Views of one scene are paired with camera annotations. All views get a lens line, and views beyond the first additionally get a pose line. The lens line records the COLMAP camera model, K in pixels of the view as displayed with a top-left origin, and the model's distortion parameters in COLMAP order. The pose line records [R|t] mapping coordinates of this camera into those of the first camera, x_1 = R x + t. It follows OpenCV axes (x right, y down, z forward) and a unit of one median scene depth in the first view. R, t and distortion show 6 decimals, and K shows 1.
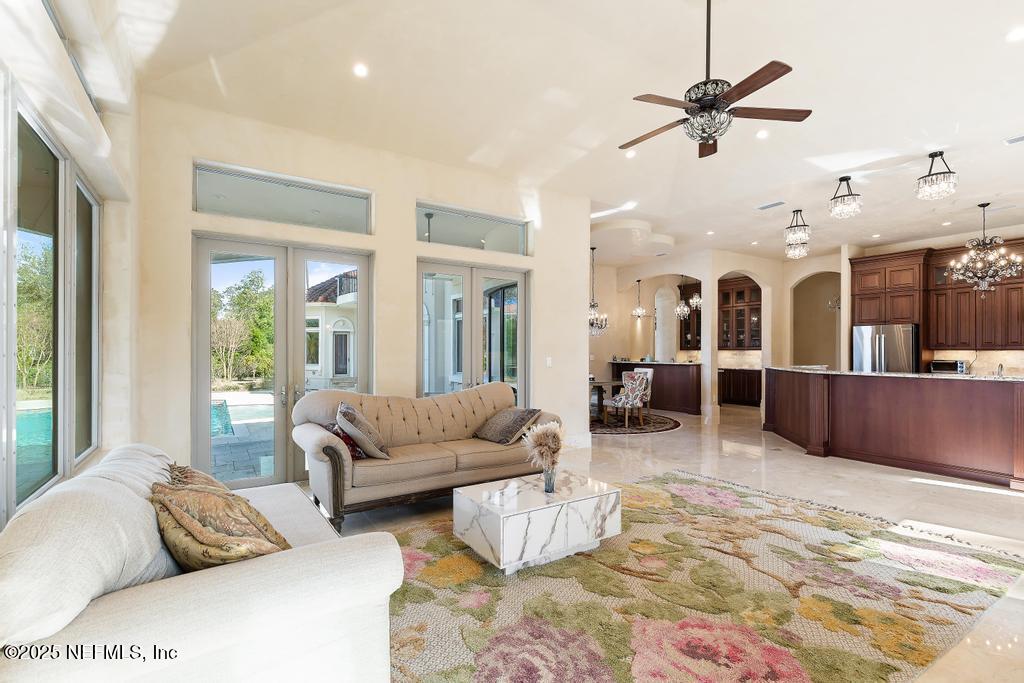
lens RADIAL K [[466.1, 0, 512.3], [0, 466.1, 344.2], [0, 0, 1]] dist [0.003494, -0.001840]
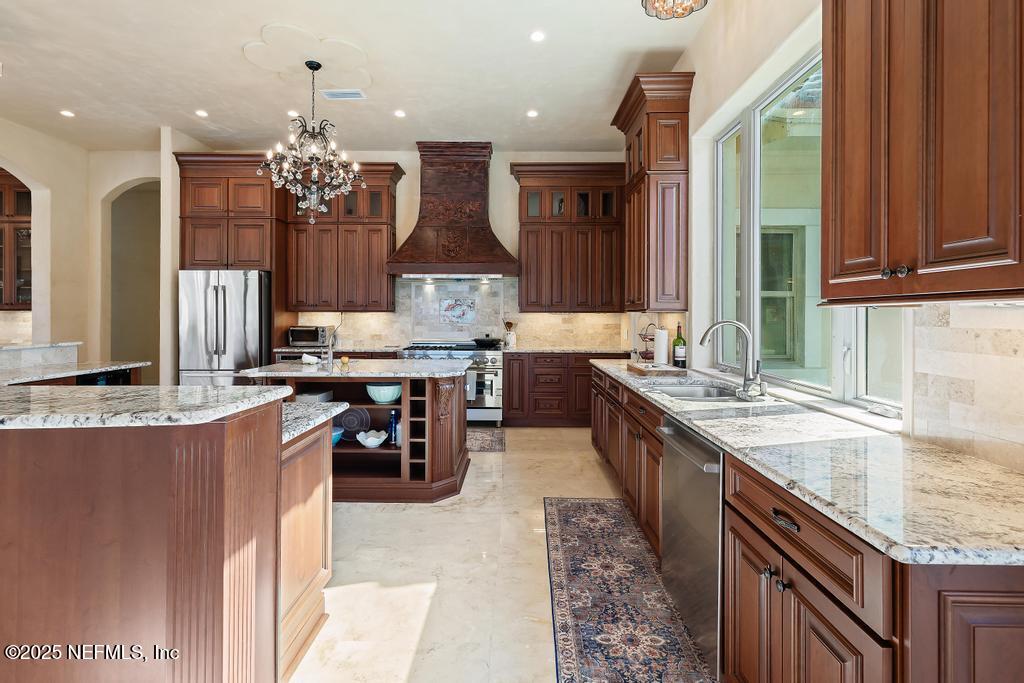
lens RADIAL K [[466.1, 0, 517.7], [0, 466.1, 311.7], [0, 0, 1]] dist [0.003494, -0.001840]
pose [[0.543376, 0.006285, 0.839466, 0.482147], [-0.013642, 0.999906, 0.001344, 0.007194], [-0.839378, -0.012182, 0.543411, 0.334999]]
